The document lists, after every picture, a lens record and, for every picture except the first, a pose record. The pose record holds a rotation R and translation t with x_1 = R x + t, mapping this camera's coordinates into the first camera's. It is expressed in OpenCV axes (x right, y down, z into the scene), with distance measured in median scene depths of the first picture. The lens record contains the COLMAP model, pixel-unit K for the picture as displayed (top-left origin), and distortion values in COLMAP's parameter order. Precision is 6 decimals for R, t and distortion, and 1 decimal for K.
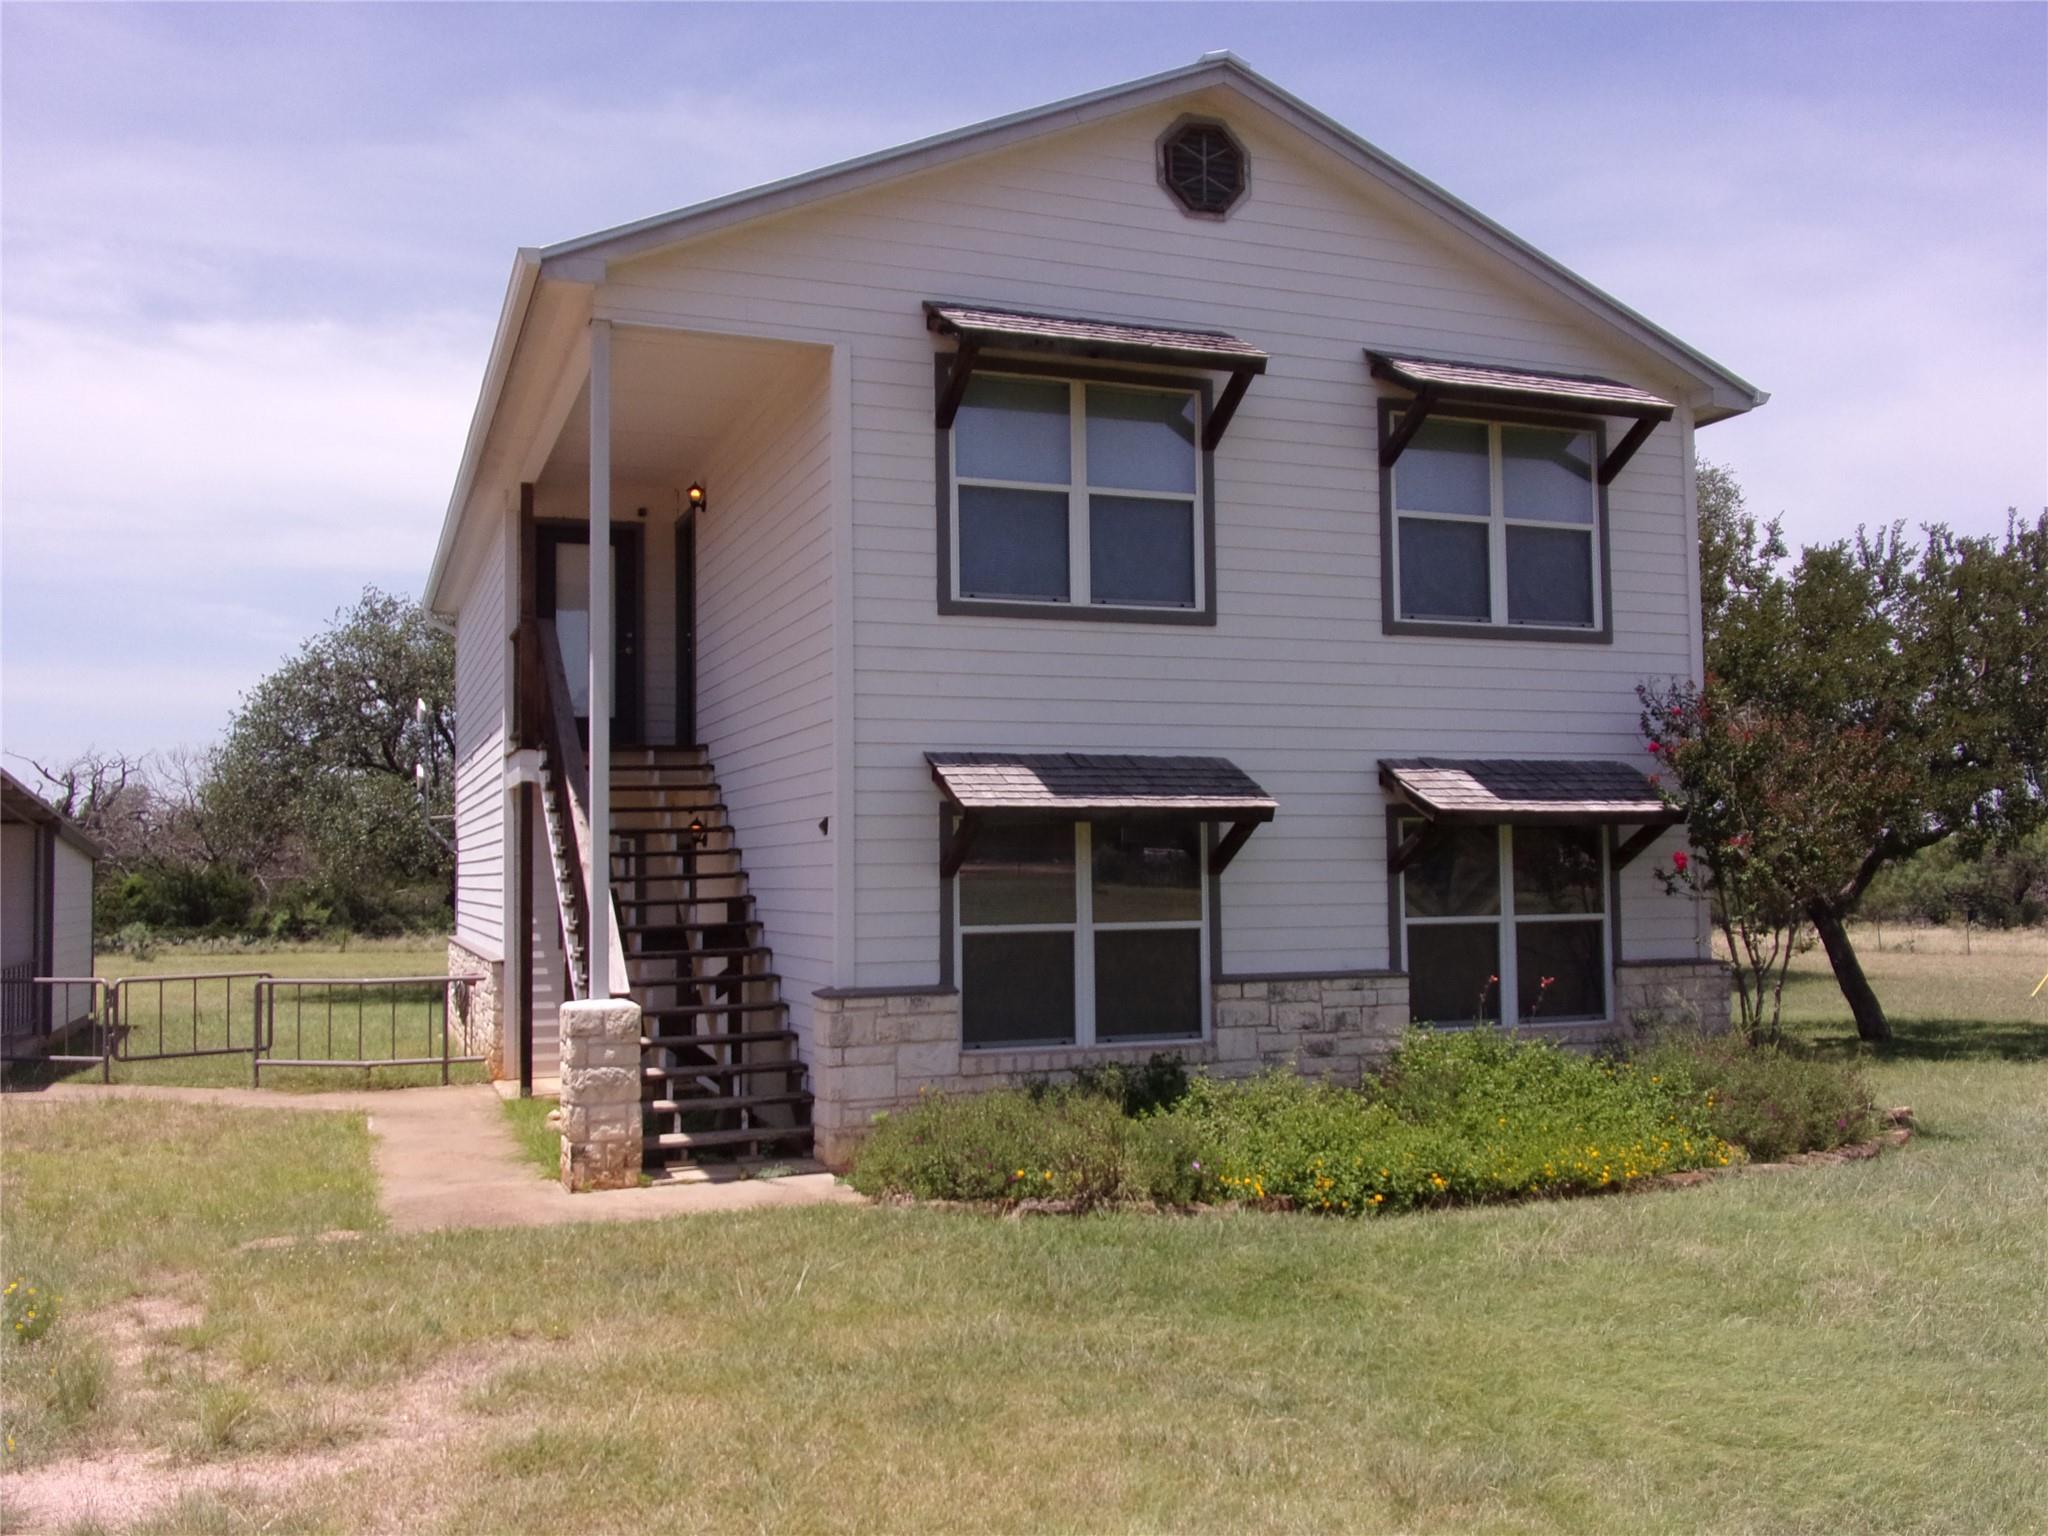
lens RADIAL K [[1673.3, 0, 1024.0], [0, 1673.3, 768.0], [0, 0, 1]] dist [-0.000399, -0.168561]
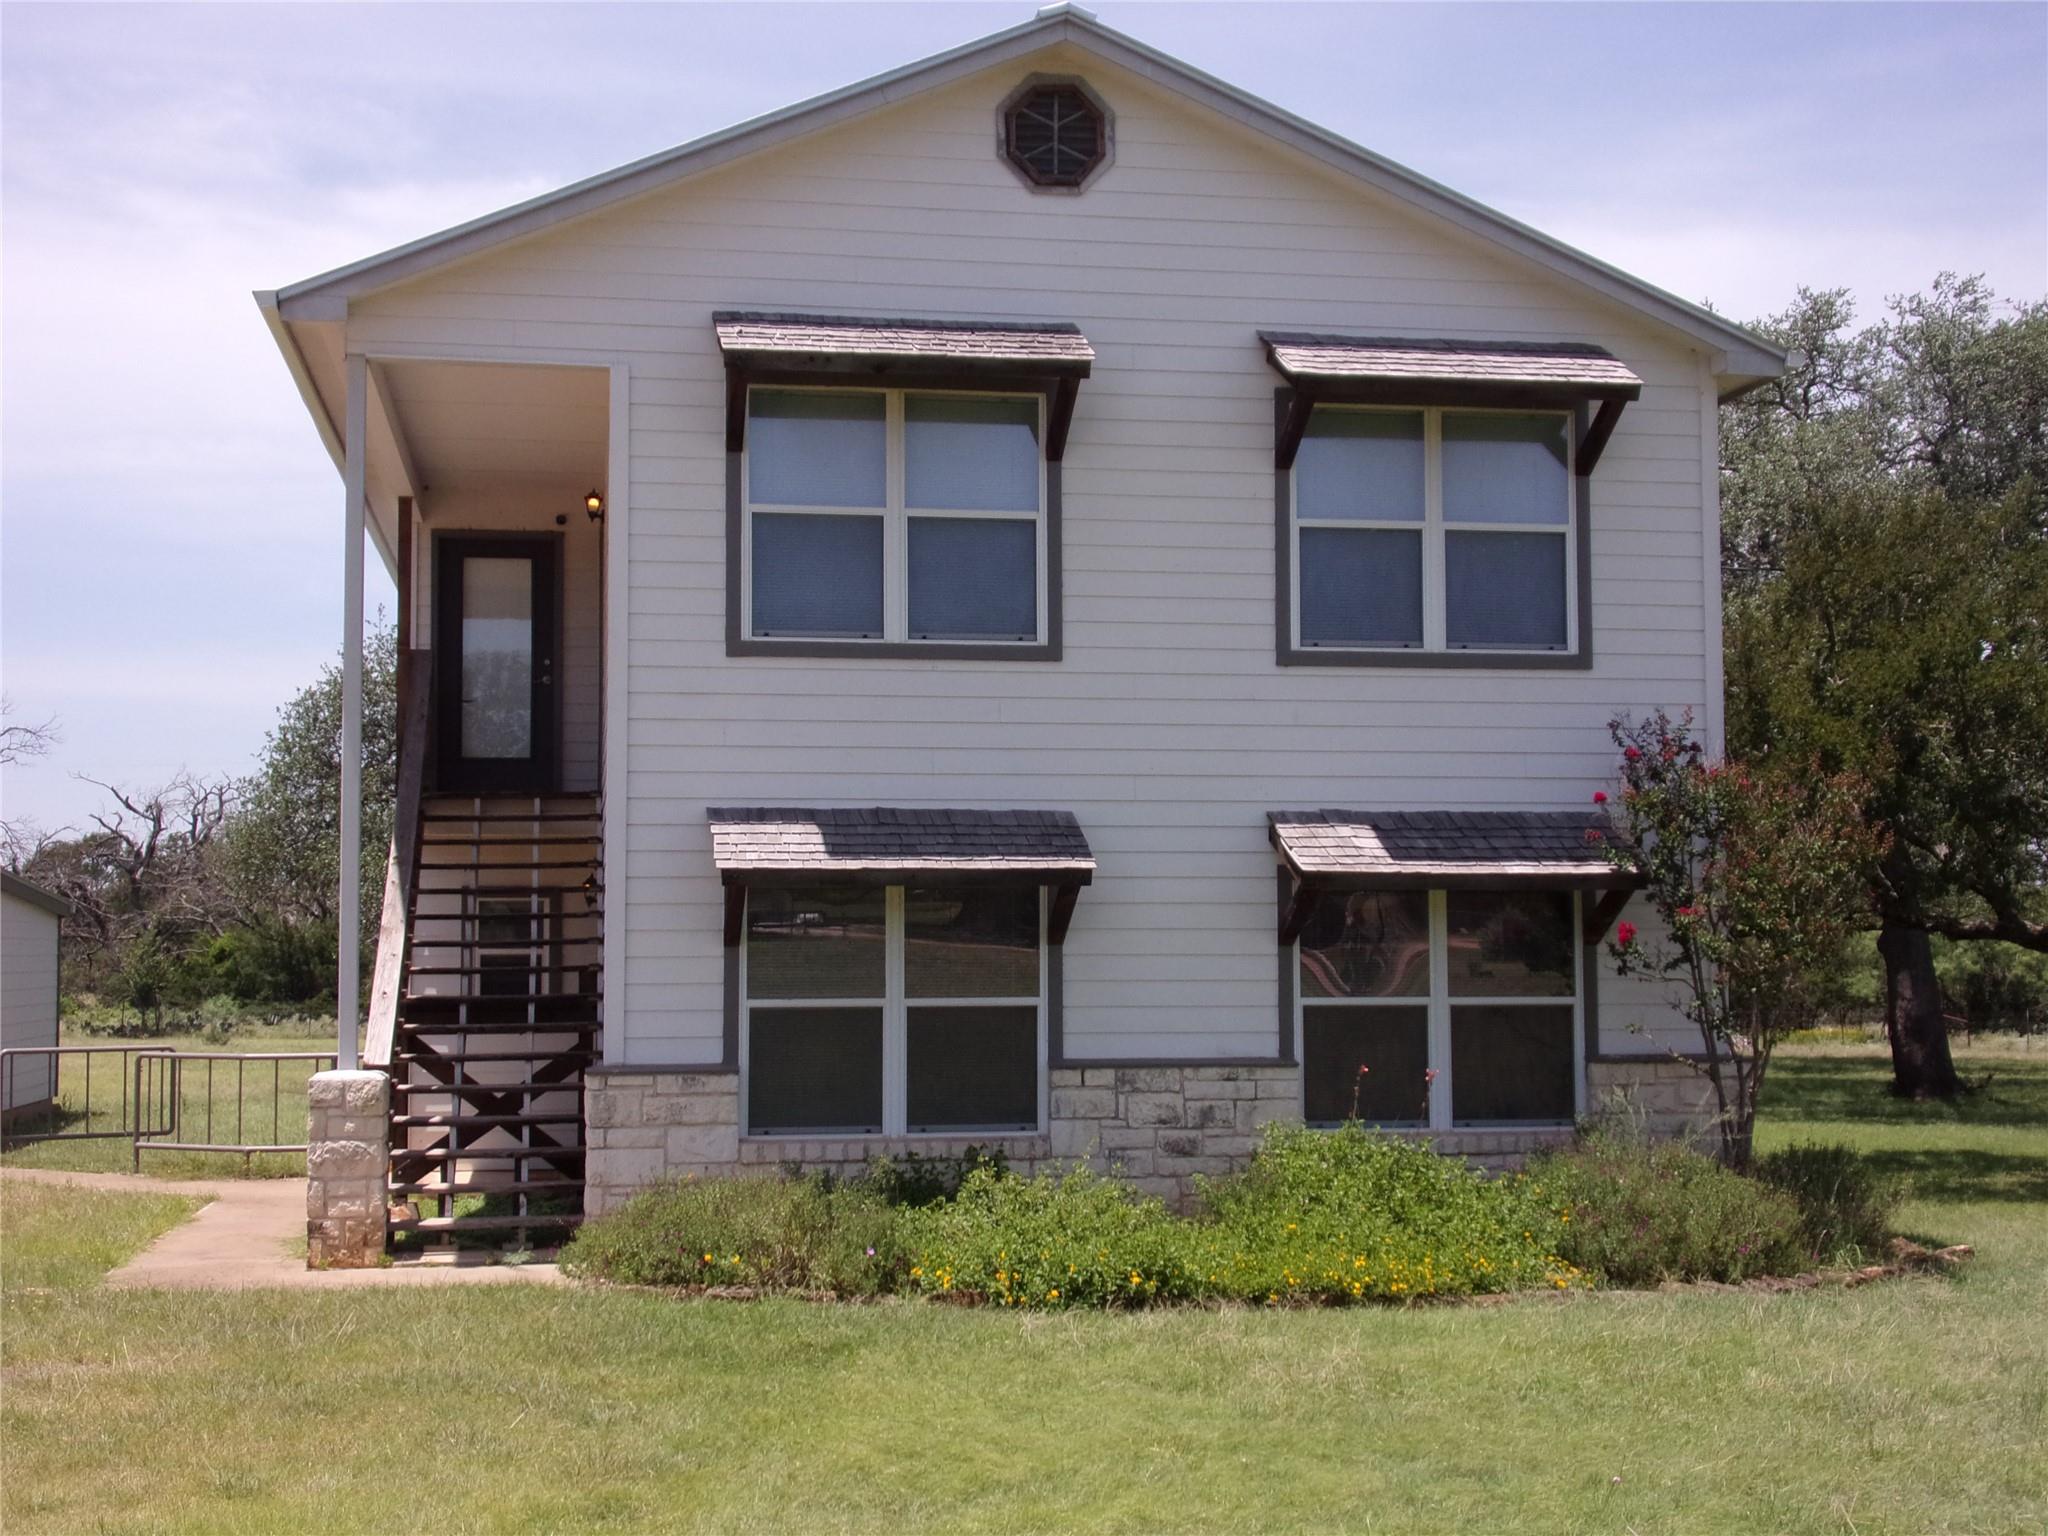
lens RADIAL K [[2362.4, 0, 1026.7], [0, 2362.4, 771.6], [0, 0, 1]] dist [0.026812, -0.326037]
pose [[0.983070, -0.004498, -0.183173, 0.324967], [0.003112, 0.999964, -0.007853, -0.017363], [0.183202, 0.007151, 0.983049, -0.220502]]
